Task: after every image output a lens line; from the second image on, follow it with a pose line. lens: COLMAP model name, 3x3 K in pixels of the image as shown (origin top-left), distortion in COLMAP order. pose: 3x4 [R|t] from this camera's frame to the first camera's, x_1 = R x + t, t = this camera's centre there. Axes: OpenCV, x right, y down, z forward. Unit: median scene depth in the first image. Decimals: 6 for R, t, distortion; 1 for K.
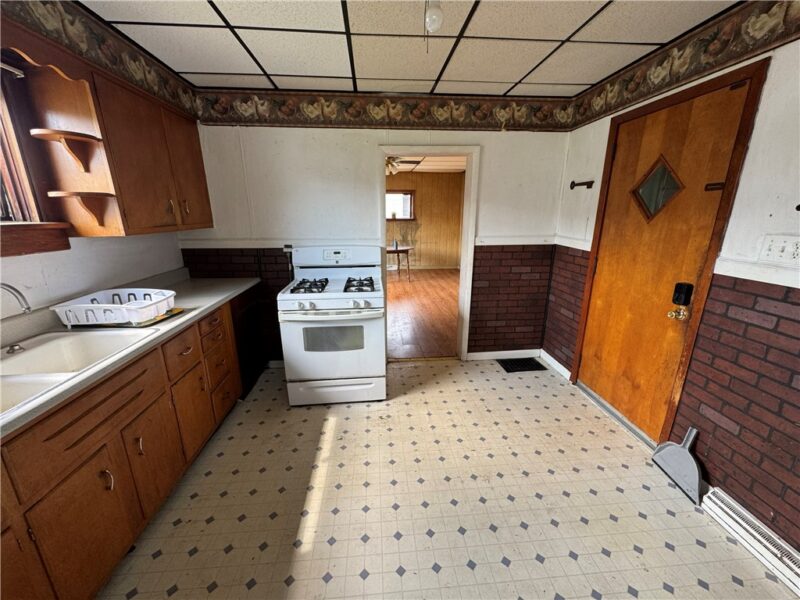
lens RADIAL K [[332.5, 0, 396.1], [0, 332.5, 304.5], [0, 0, 1]] dist [-0.001188, -0.000174]
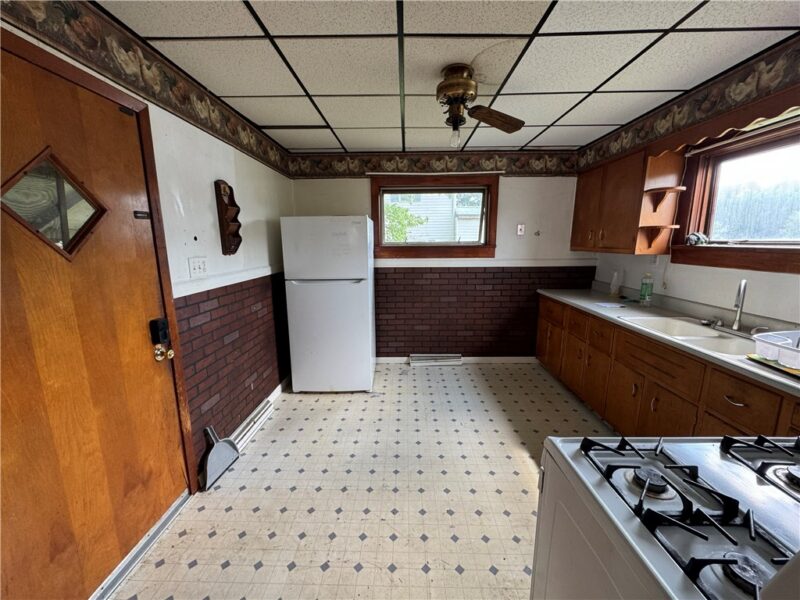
lens RADIAL K [[332.5, 0, 396.1], [0, 332.5, 304.5], [0, 0, 1]] dist [-0.001188, -0.000174]
pose [[-0.995647, -0.002887, 0.093161, 0.152600], [0.038485, 0.897601, 0.439125, -0.502717], [-0.084889, 0.440799, -0.893583, 1.852732]]
